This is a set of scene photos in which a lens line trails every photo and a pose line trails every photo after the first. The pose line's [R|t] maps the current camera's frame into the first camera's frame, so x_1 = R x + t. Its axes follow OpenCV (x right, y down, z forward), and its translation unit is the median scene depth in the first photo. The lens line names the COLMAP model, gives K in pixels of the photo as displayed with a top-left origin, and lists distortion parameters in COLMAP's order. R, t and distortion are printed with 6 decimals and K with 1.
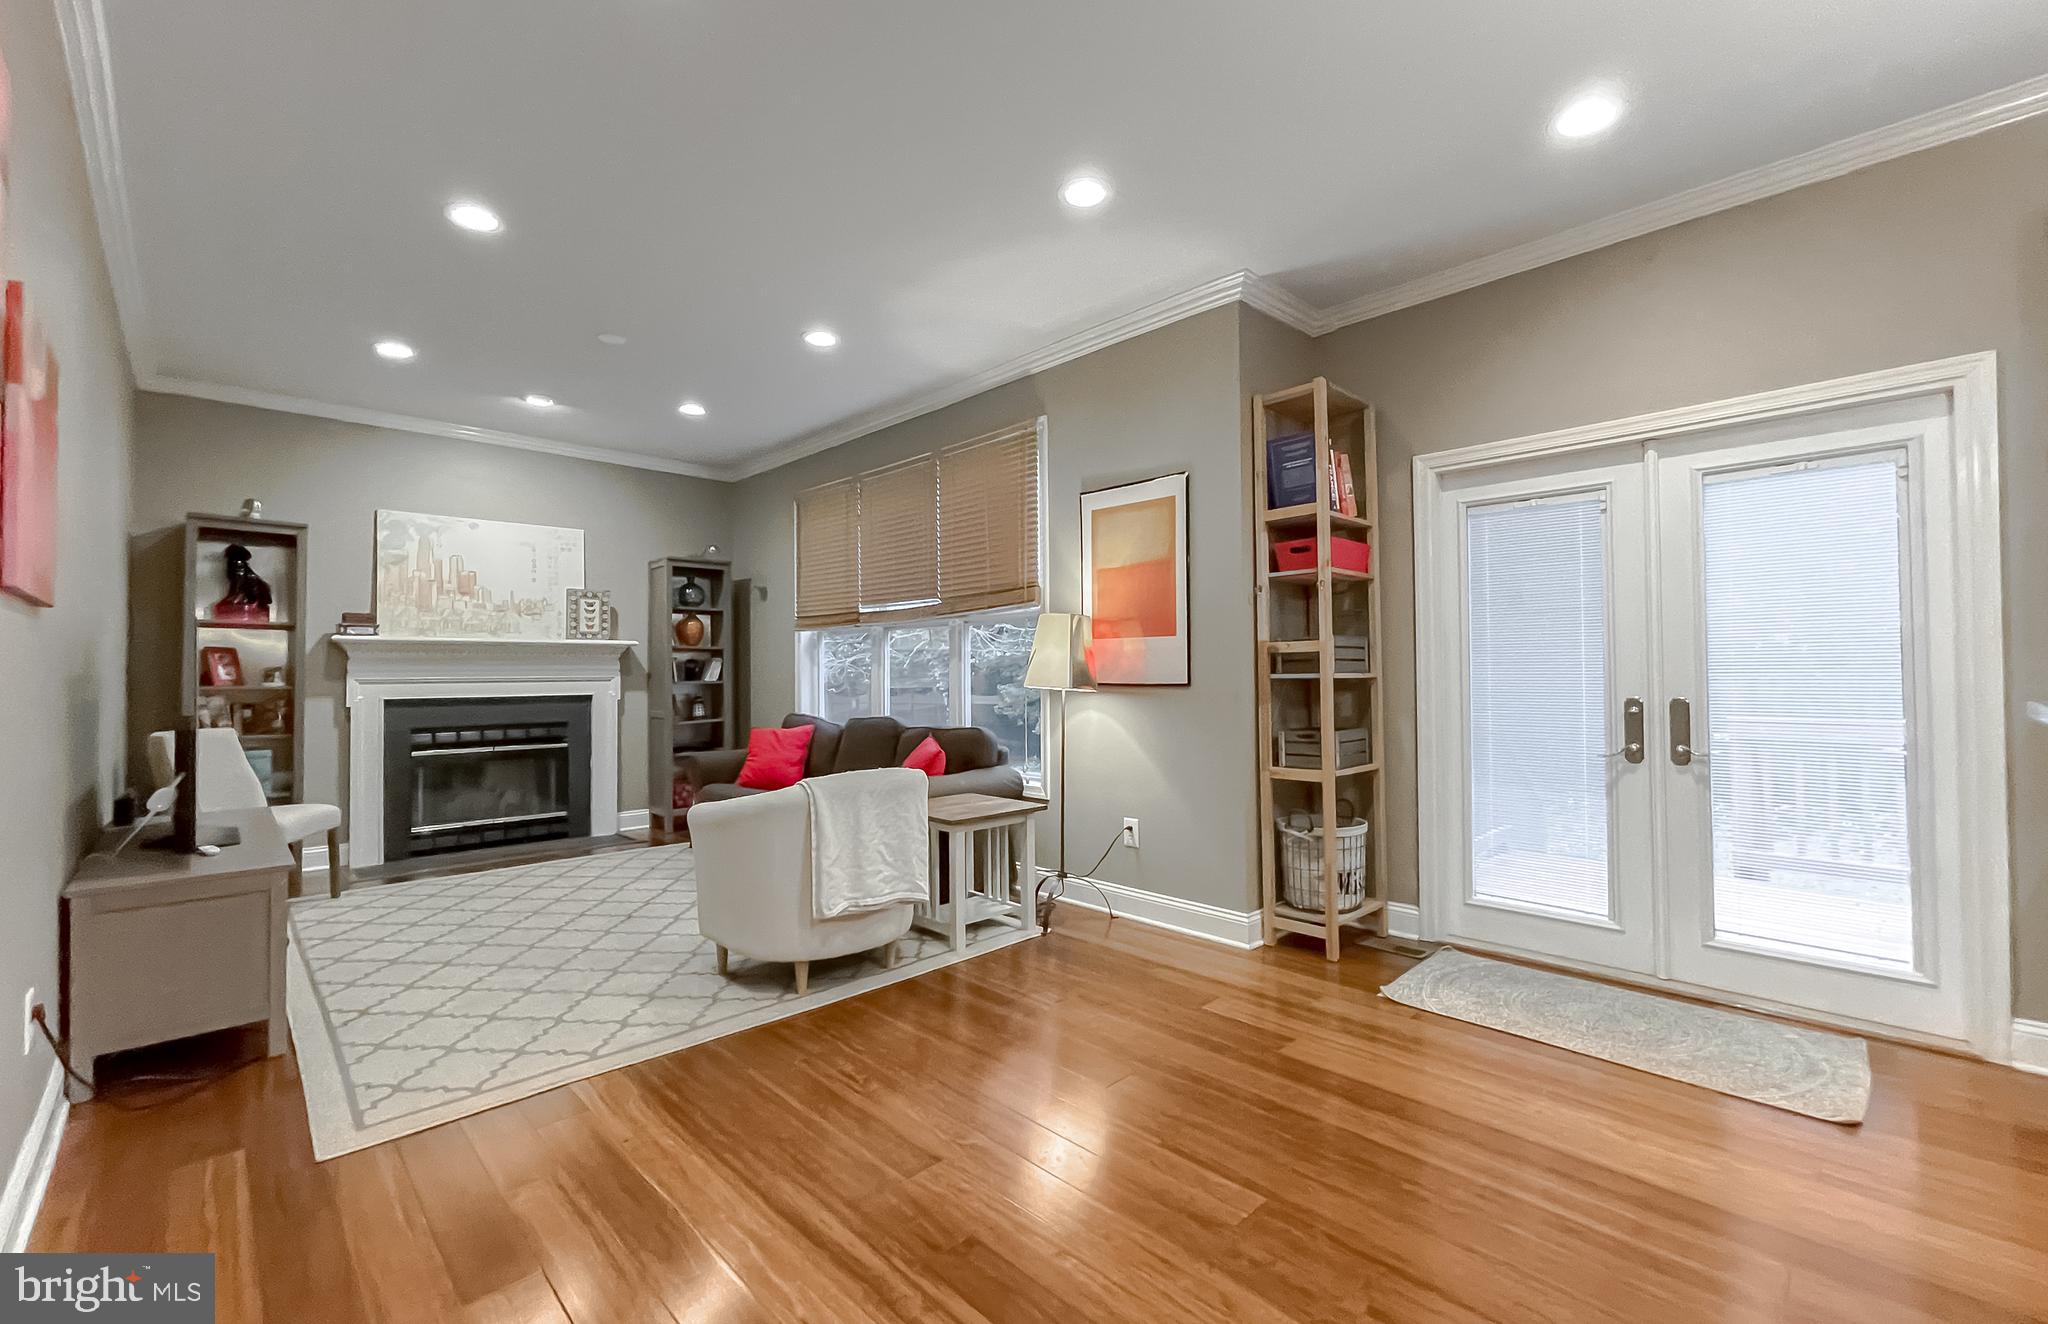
lens RADIAL K [[851.5, 0, 1011.9], [0, 851.5, 663.5], [0, 0, 1]] dist [-0.000482, 0.000025]
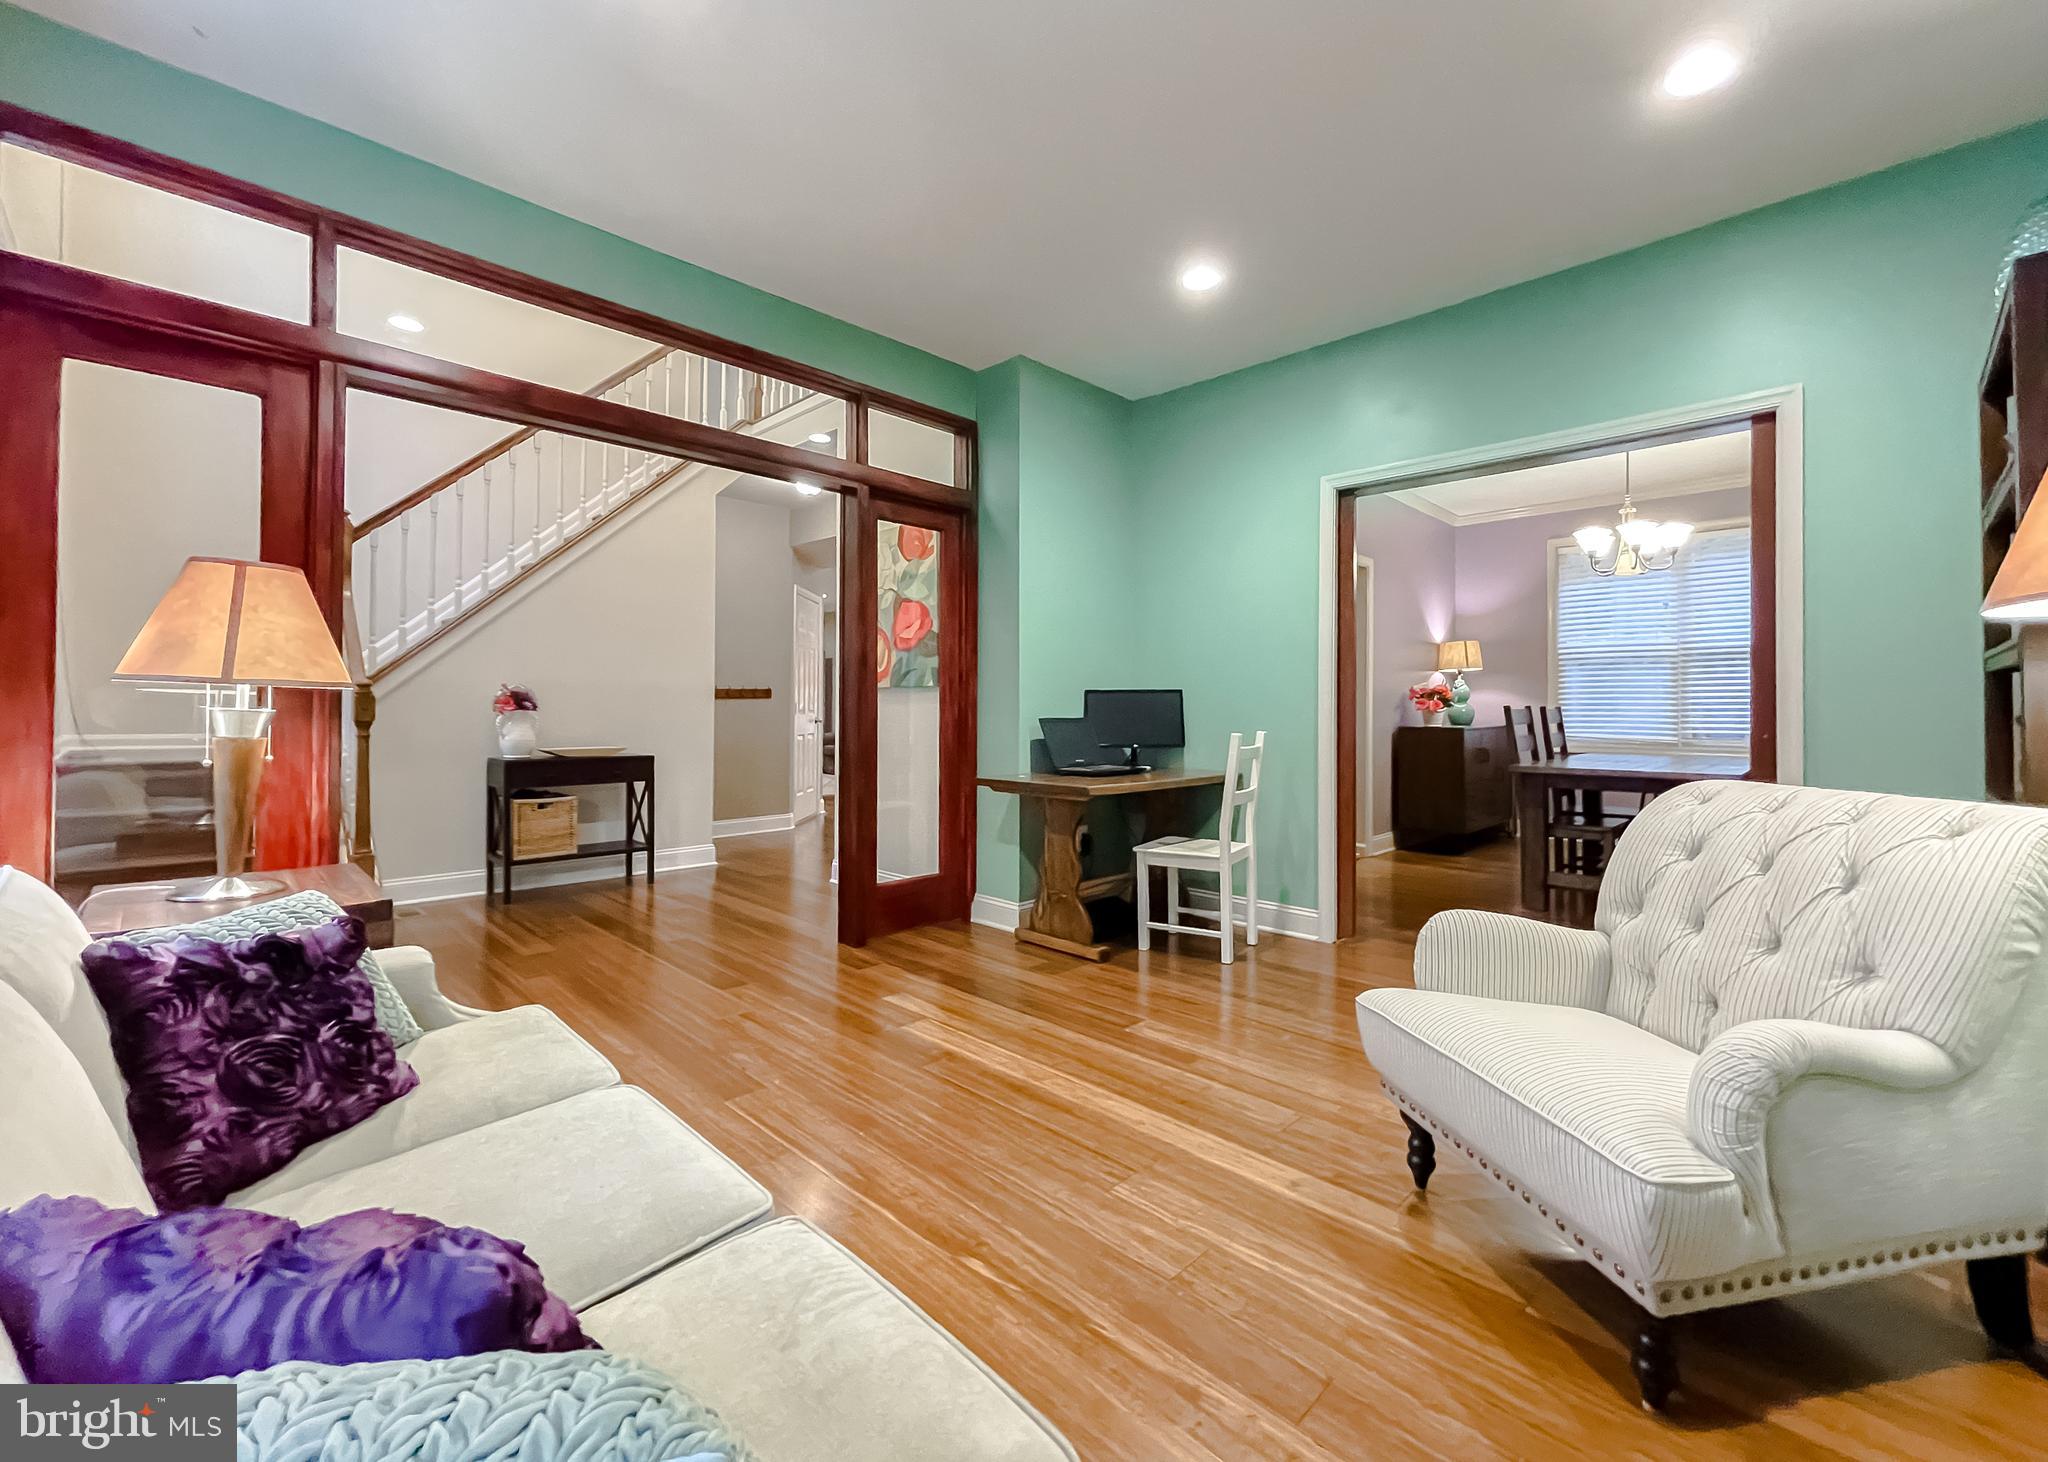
lens RADIAL K [[855.5, 0, 1011.7], [0, 855.5, 708.2], [0, 0, 1]] dist [-0.001621, -0.000115]
pose [[0.999705, 0.017729, 0.016576, 0.237361], [-0.017805, 0.999831, 0.004503, 0.015725], [-0.016493, -0.004797, 0.999852, -2.105133]]
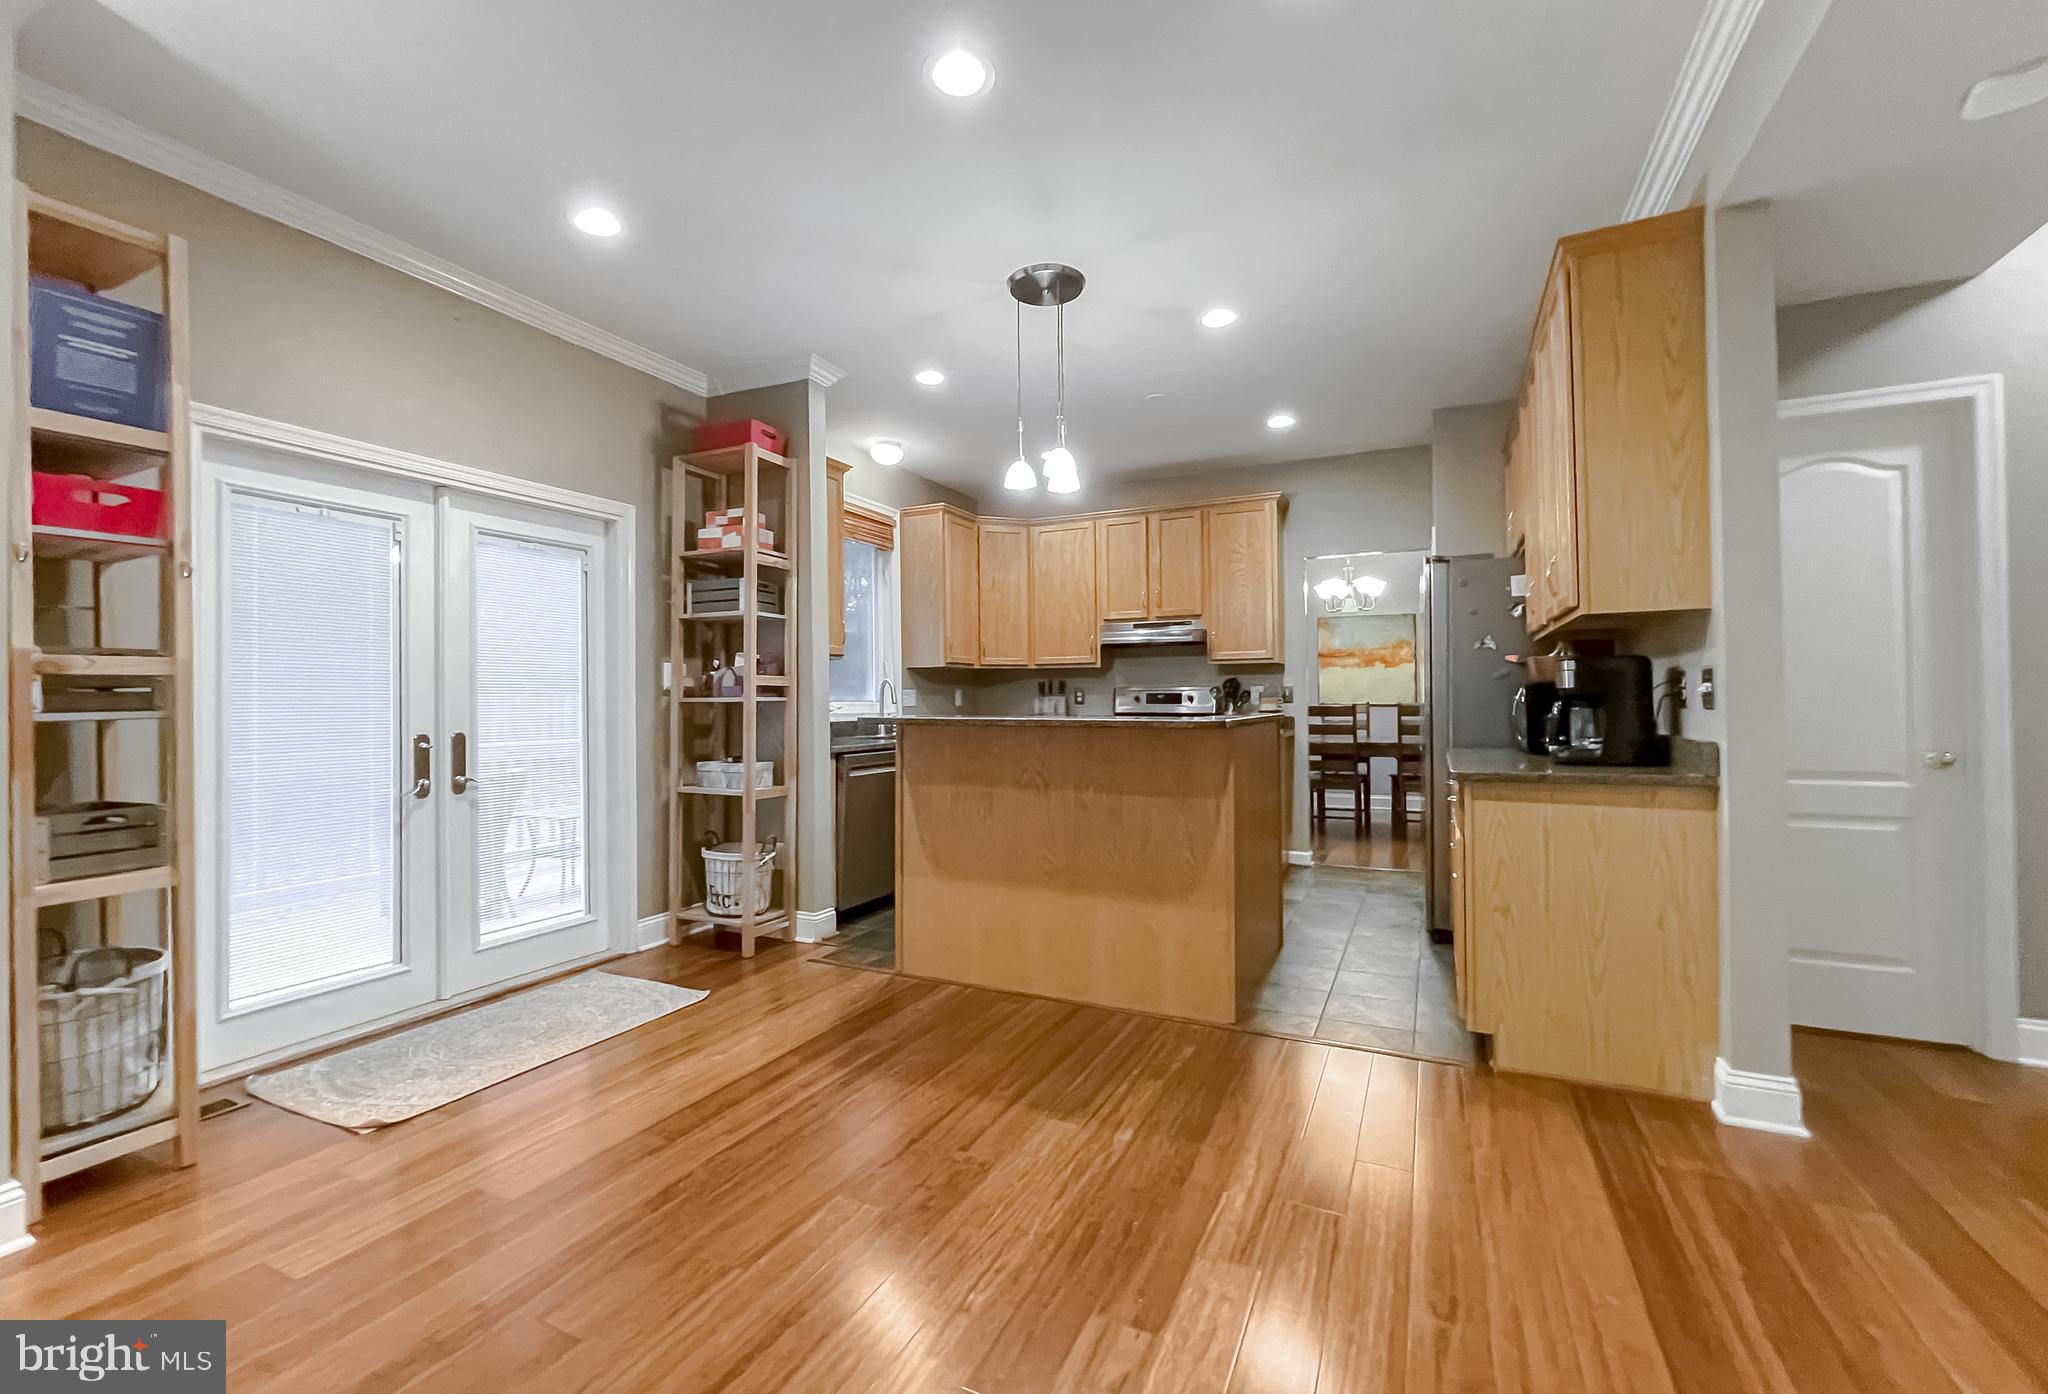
lens RADIAL K [[852.0, 0, 1015.7], [0, 852.0, 690.0], [0, 0, 1]] dist [0.000180, 0.000034]
pose [[-0.337916, 0.022567, 0.940906, -0.376246], [0.004602, 0.999740, -0.022325, 0.011795], [-0.941165, -0.003214, -0.337932, 0.549592]]
